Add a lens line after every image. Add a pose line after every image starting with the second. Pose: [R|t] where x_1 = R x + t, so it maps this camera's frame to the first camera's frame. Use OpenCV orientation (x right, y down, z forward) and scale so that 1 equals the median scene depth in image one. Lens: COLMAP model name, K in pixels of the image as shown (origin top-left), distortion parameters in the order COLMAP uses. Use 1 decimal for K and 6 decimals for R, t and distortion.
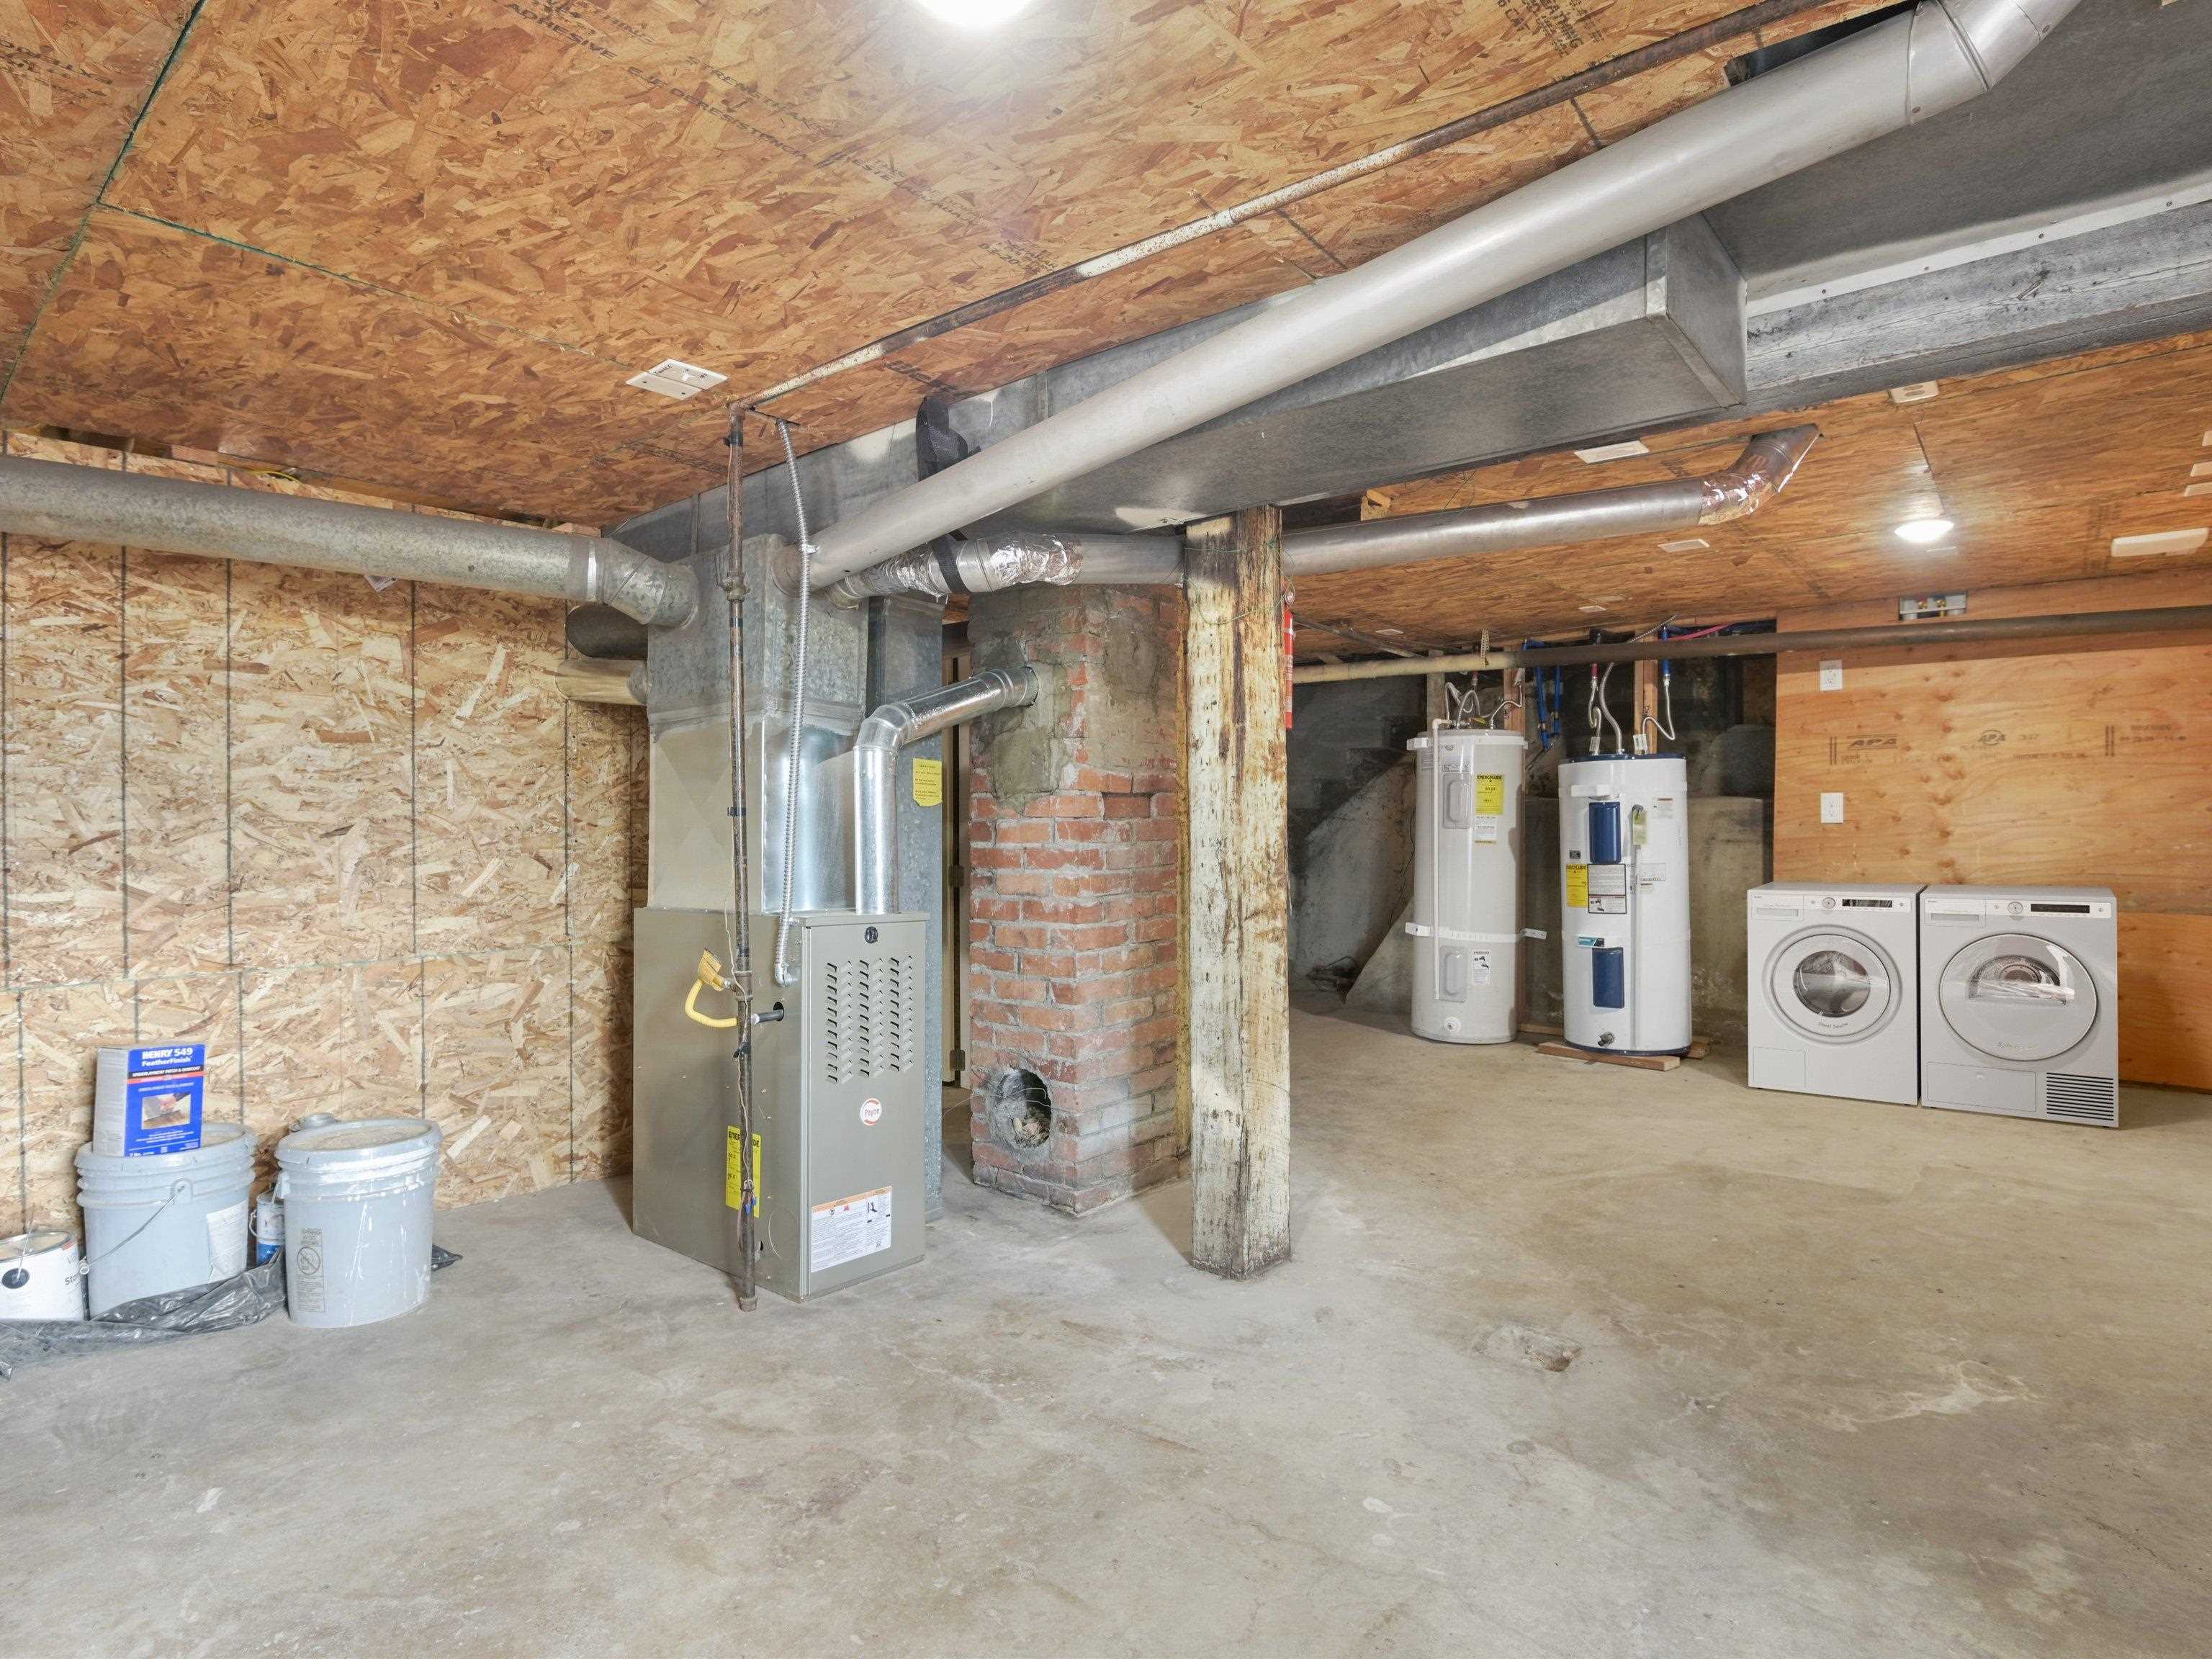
lens RADIAL K [[1154.4, 0, 1094.1], [0, 1154.4, 817.1], [0, 0, 1]] dist [-0.014567, -0.002923]
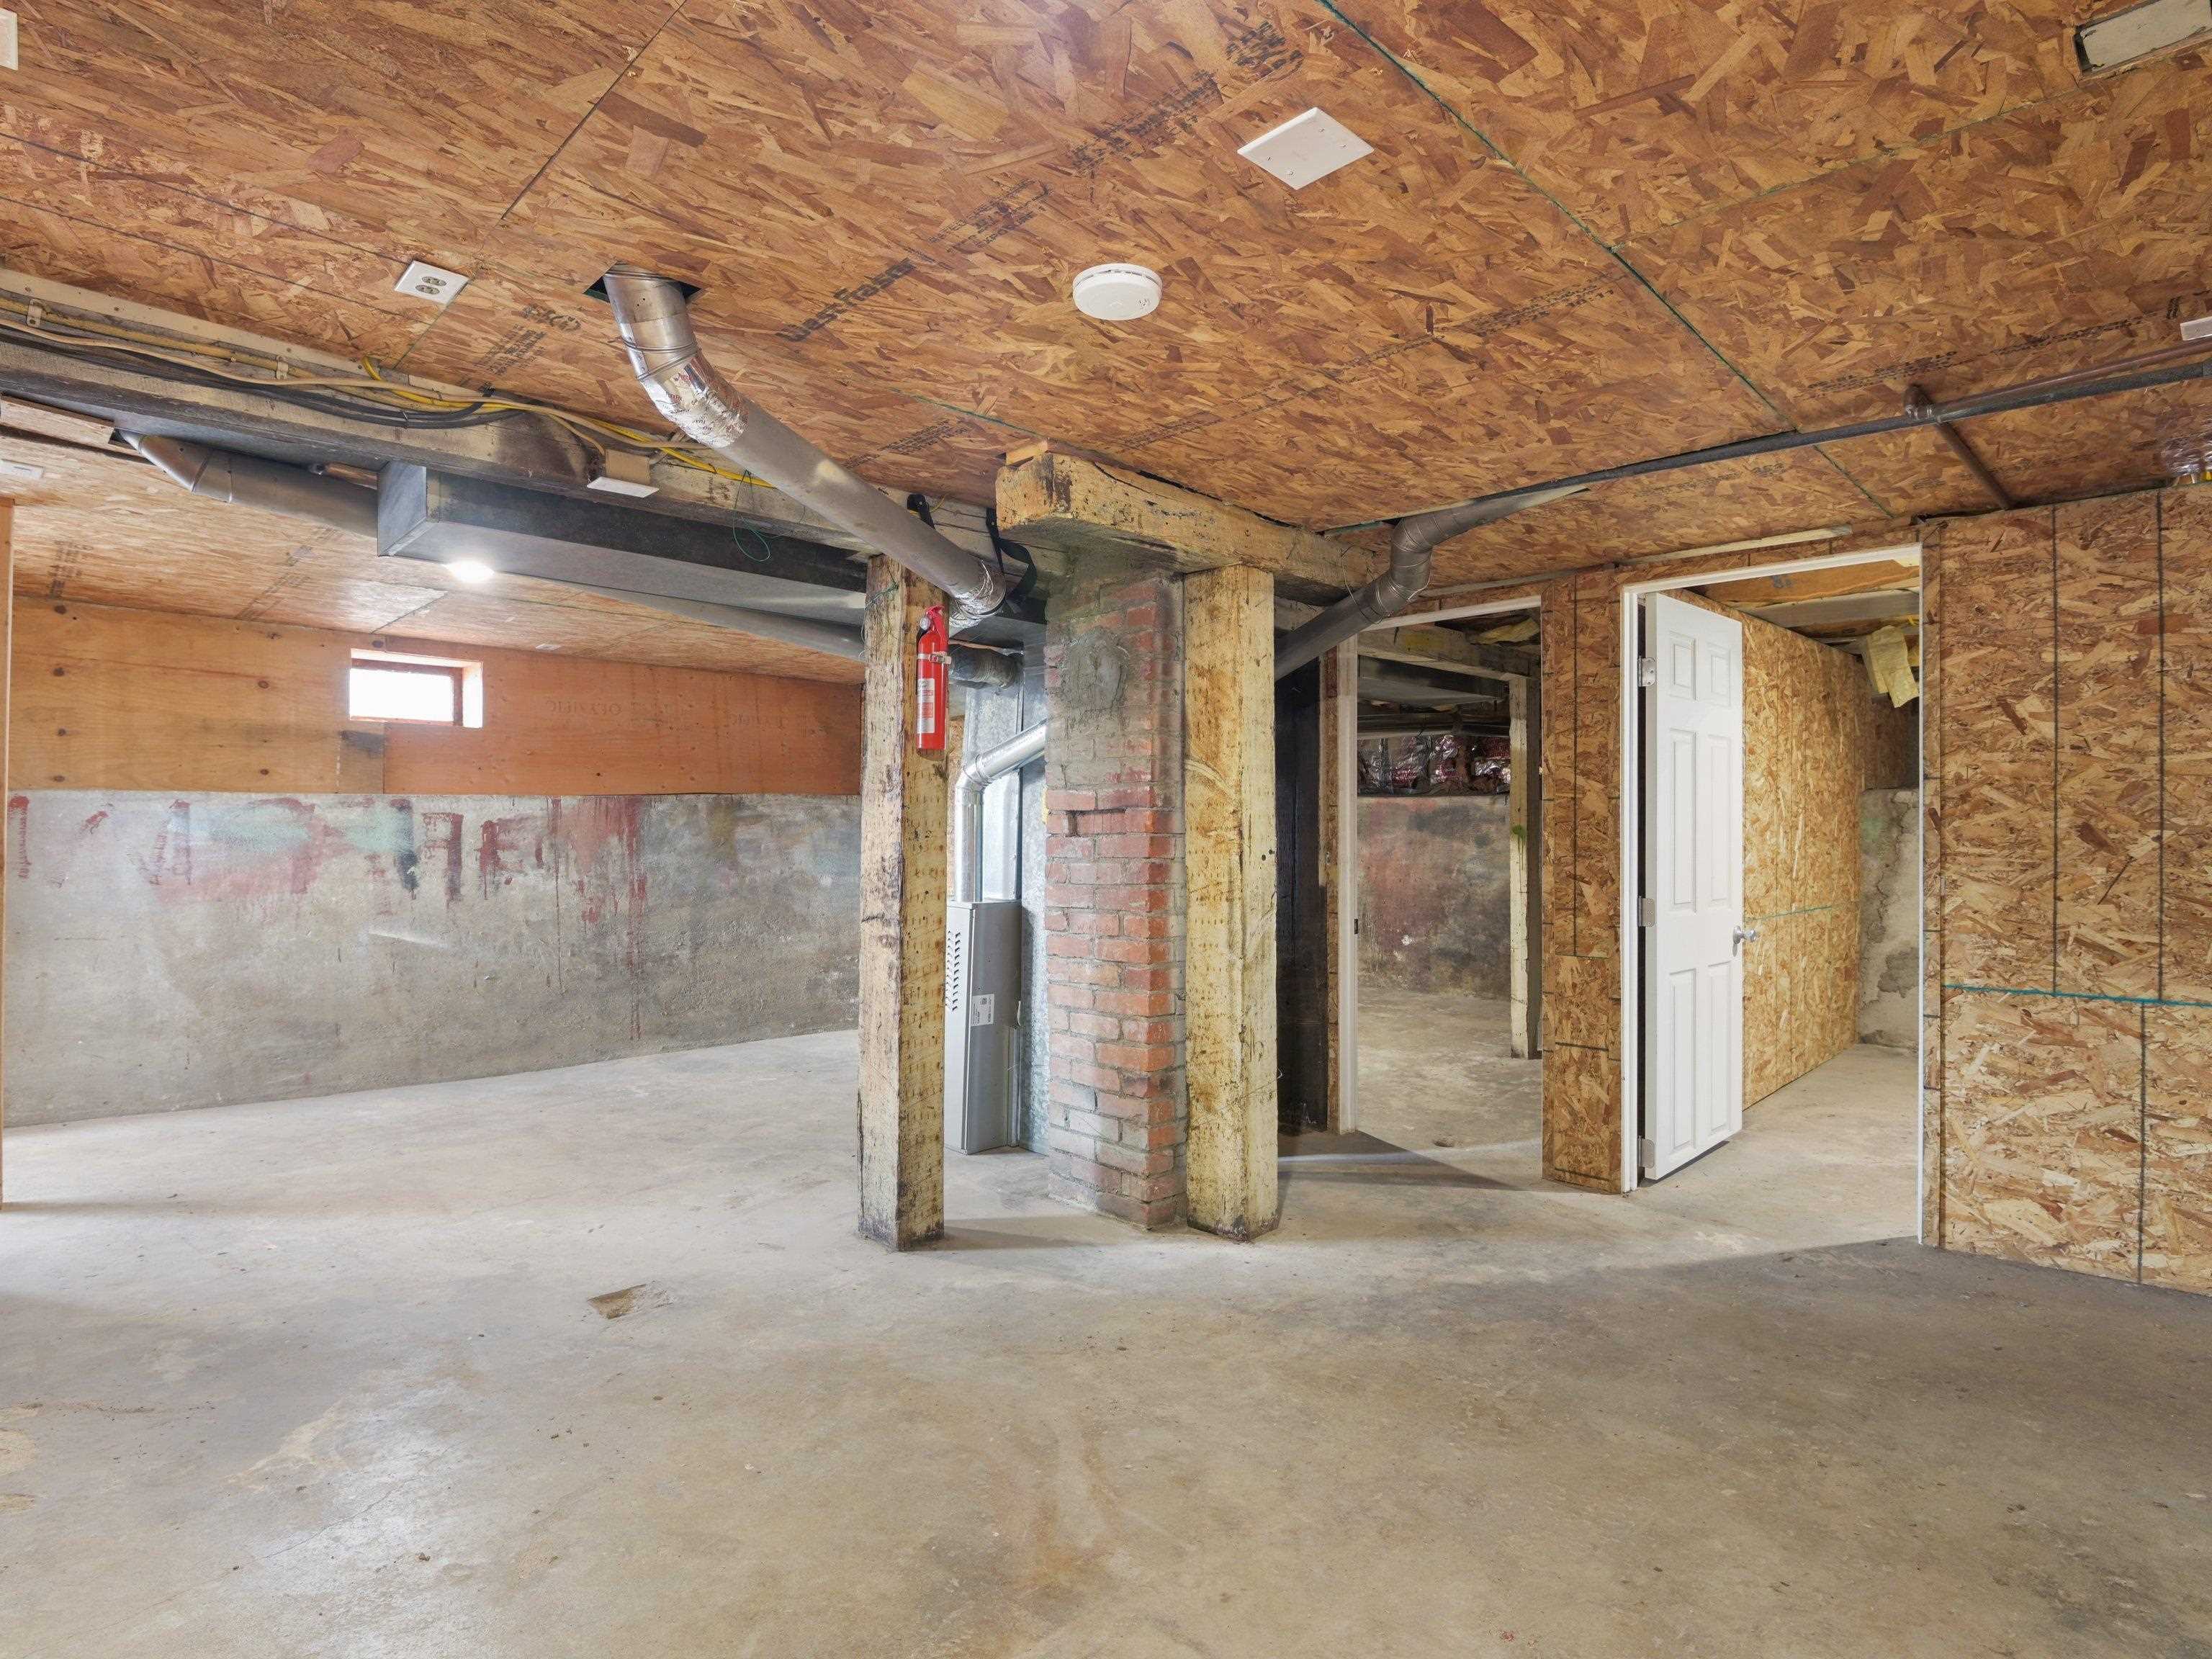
lens RADIAL K [[1152.7, 0, 1100.1], [0, 1152.7, 819.5], [0, 0, 1]] dist [-0.010306, -0.006193]
pose [[-0.100797, -0.015976, -0.994779, 1.225301], [-0.000174, 0.999871, -0.016040, 0.003983], [0.994907, -0.001444, -0.100786, 1.309487]]
